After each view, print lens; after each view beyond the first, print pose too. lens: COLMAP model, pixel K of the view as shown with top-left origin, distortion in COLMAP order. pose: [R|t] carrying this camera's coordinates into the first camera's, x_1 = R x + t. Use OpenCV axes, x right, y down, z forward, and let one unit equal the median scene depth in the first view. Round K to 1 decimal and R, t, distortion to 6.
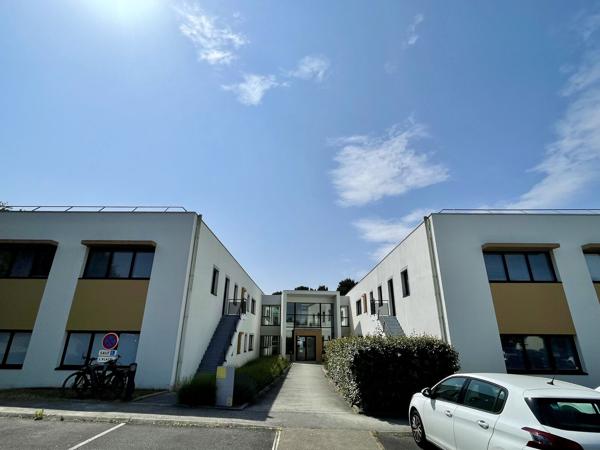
lens RADIAL K [[307.9, 0, 300.0], [0, 307.9, 225.0], [0, 0, 1]] dist [-0.005265, -0.000498]
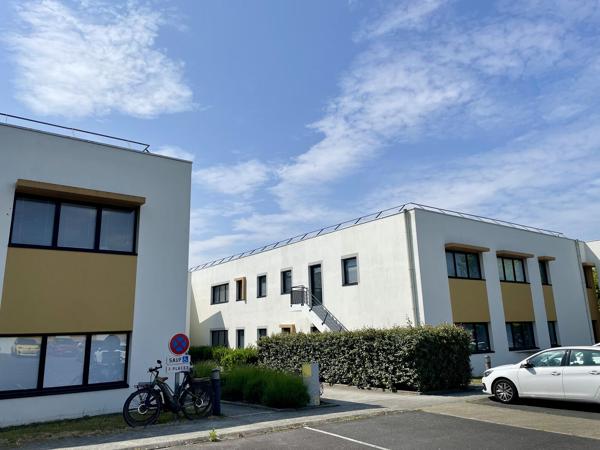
lens RADIAL K [[450.3, 0, 300.0], [0, 450.3, 225.0], [0, 0, 1]] dist [0.004308, -0.001325]
pose [[0.802442, 0.104623, 0.587486, -0.780157], [-0.171612, 0.983380, 0.059277, -0.005460], [-0.571520, -0.148386, 0.807060, 0.018557]]
